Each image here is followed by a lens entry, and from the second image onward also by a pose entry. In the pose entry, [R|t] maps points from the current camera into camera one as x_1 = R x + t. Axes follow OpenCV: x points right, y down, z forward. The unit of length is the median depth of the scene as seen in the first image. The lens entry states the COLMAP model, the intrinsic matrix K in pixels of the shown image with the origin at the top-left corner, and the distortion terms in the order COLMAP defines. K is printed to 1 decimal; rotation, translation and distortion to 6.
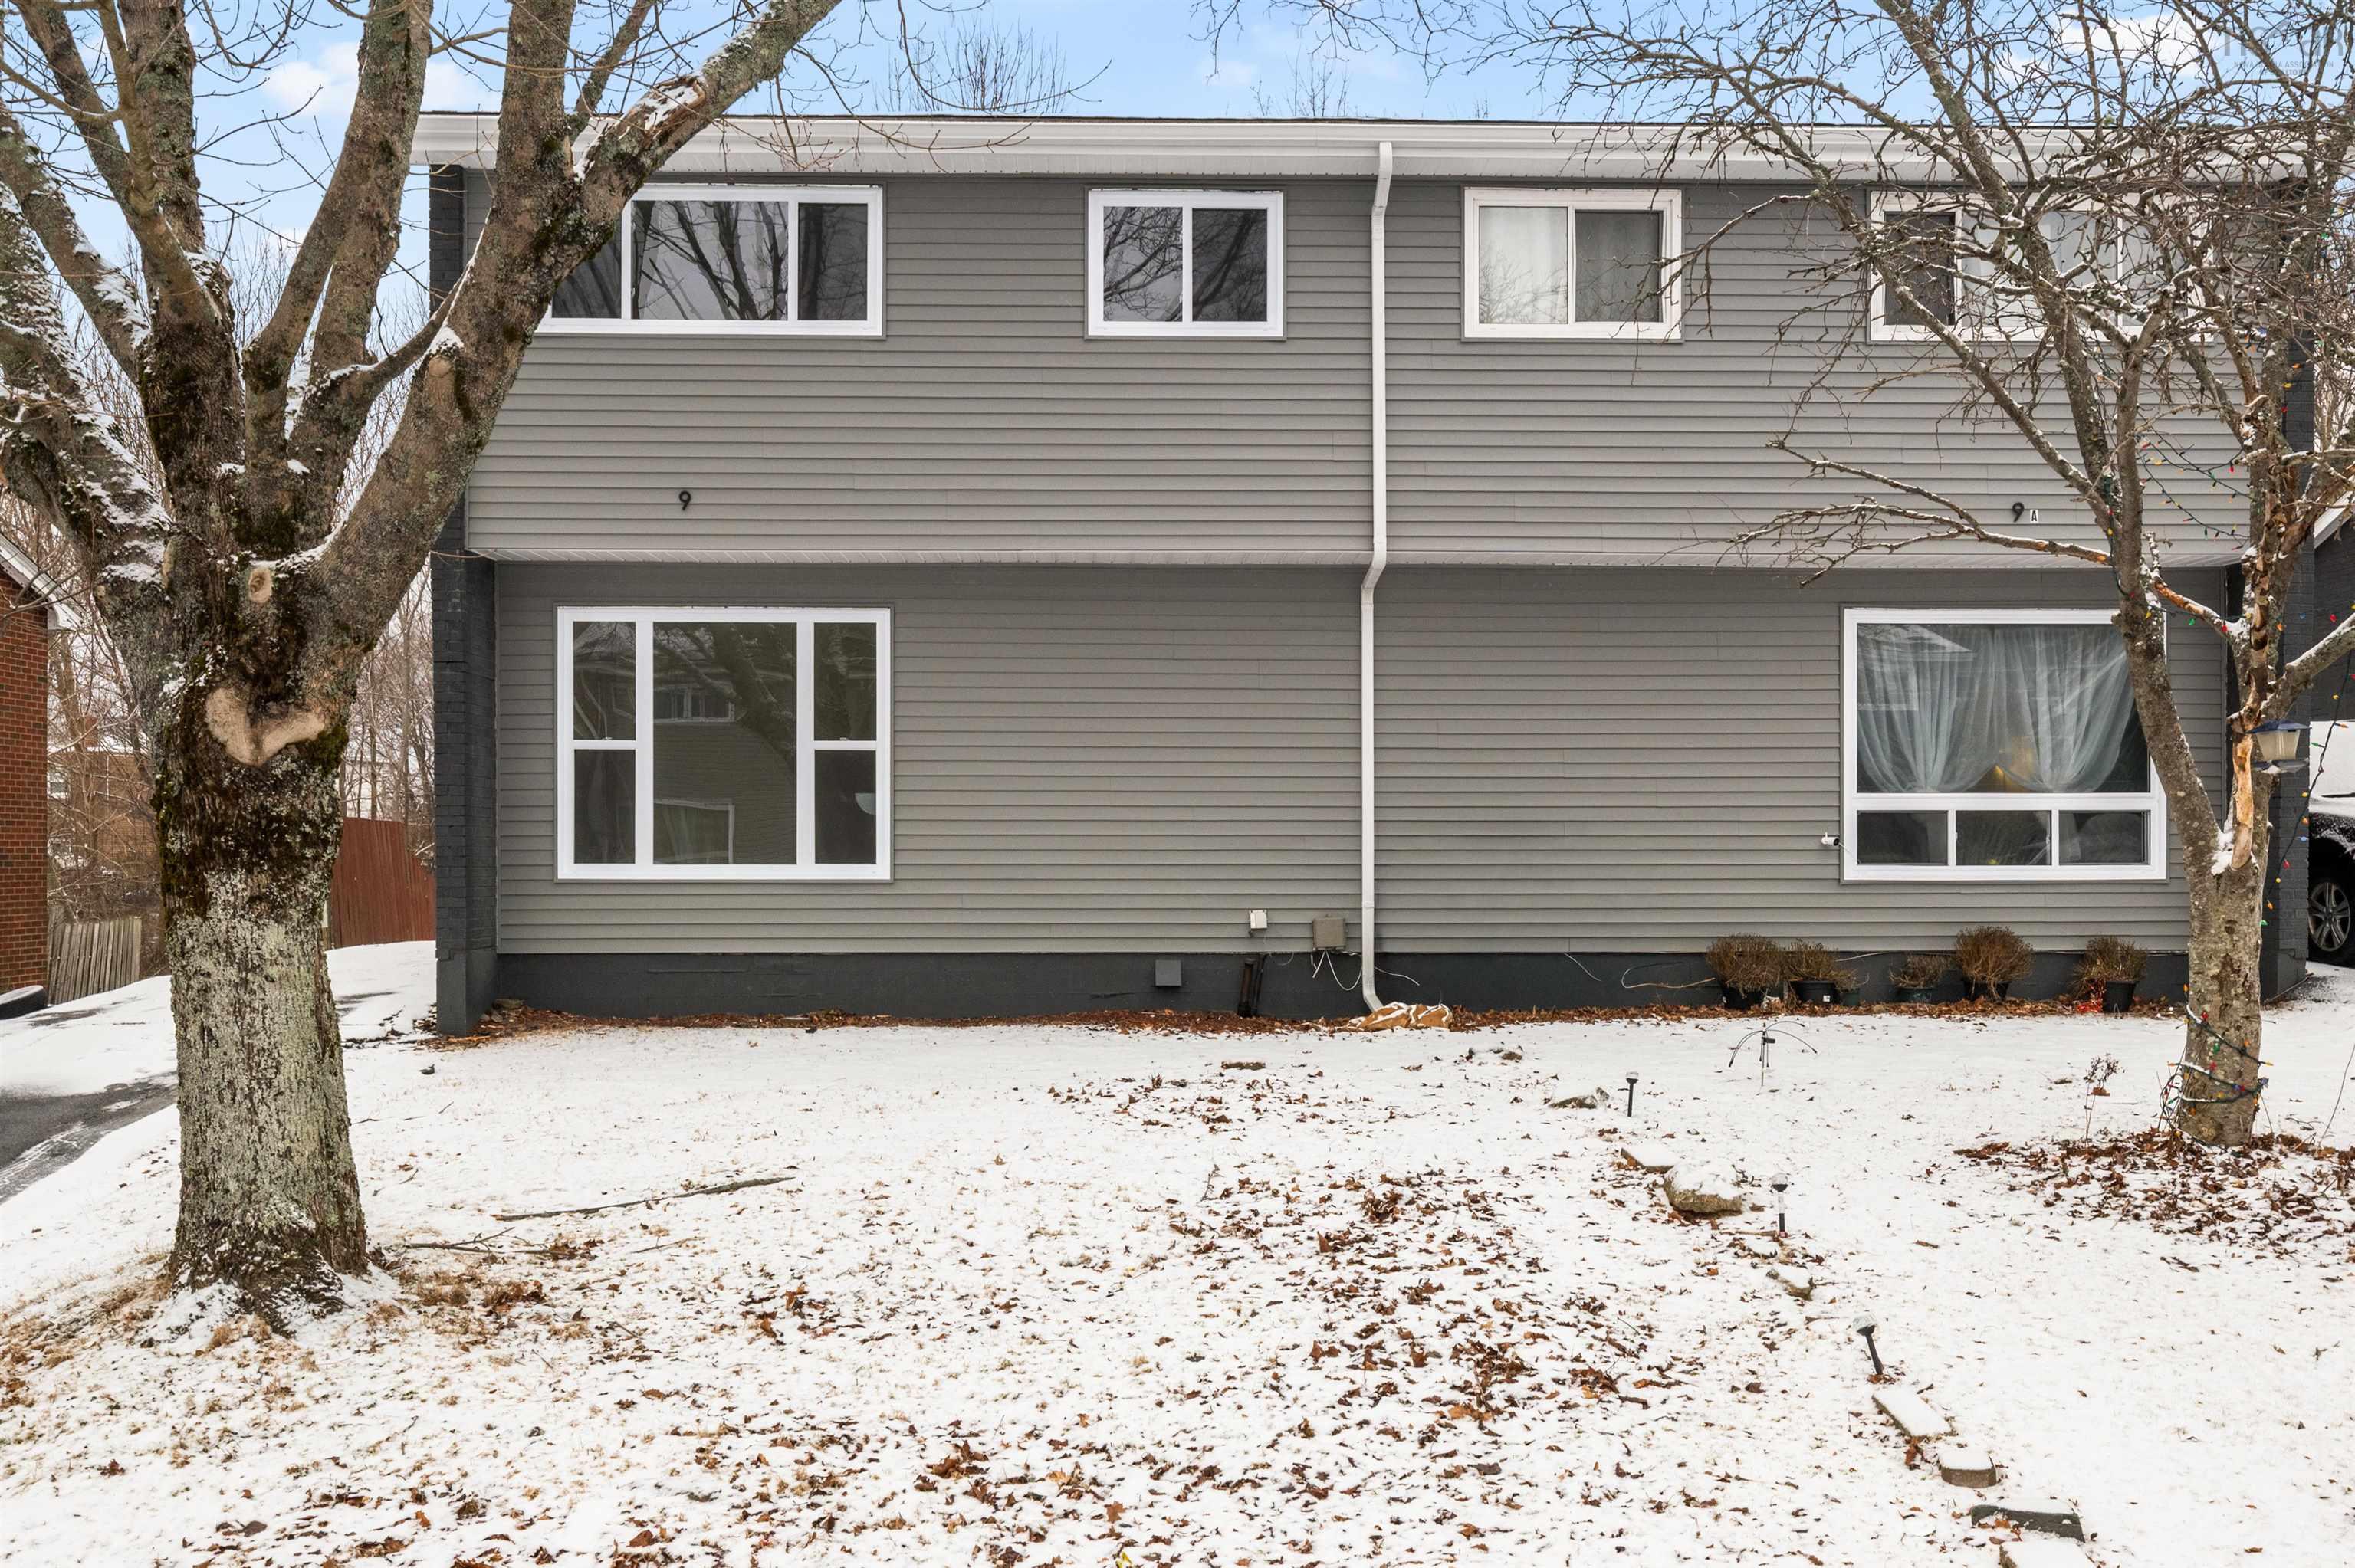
lens RADIAL K [[2084.4, 0, 1172.5], [0, 2084.4, 848.4], [0, 0, 1]] dist [0.005619, -0.001977]
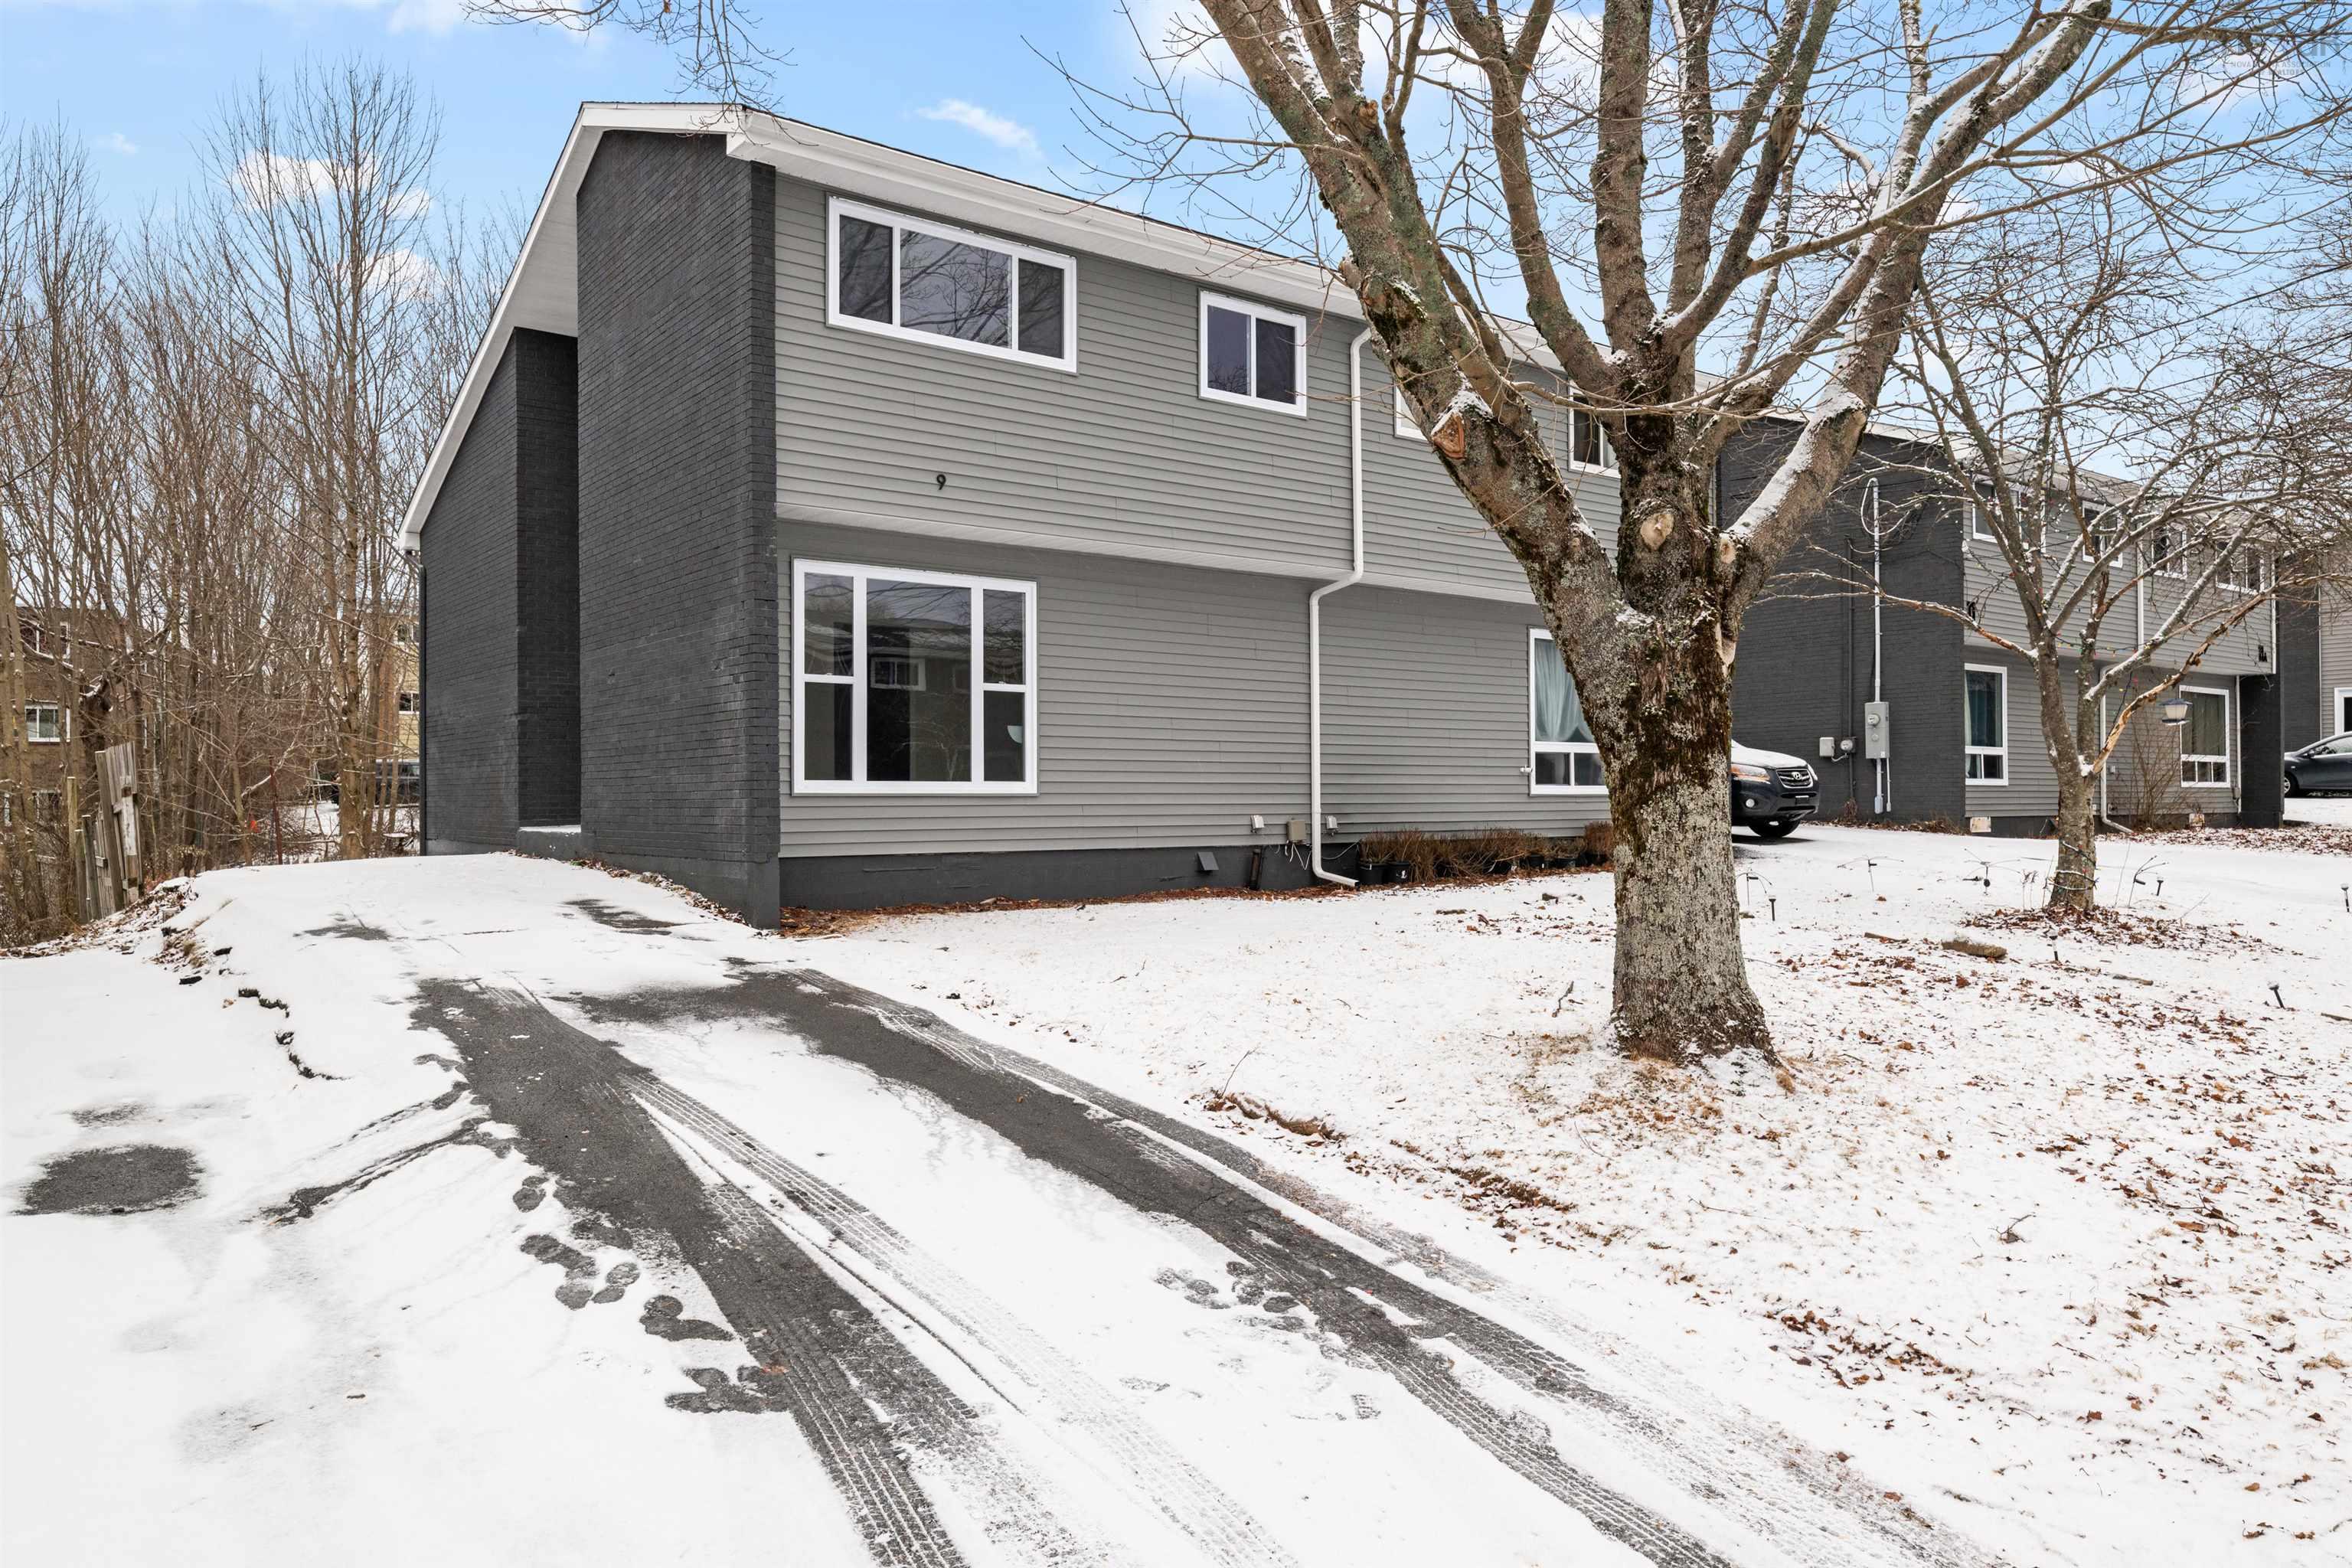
lens RADIAL K [[1566.6, 0, 1175.3], [0, 1566.6, 784.5], [0, 0, 1]] dist [0.000283, 0.001148]
pose [[0.809372, 0.002893, 0.587289, -0.632754], [0.003337, 0.999949, -0.009524, 0.018756], [-0.587287, 0.009668, 0.809321, 0.170454]]
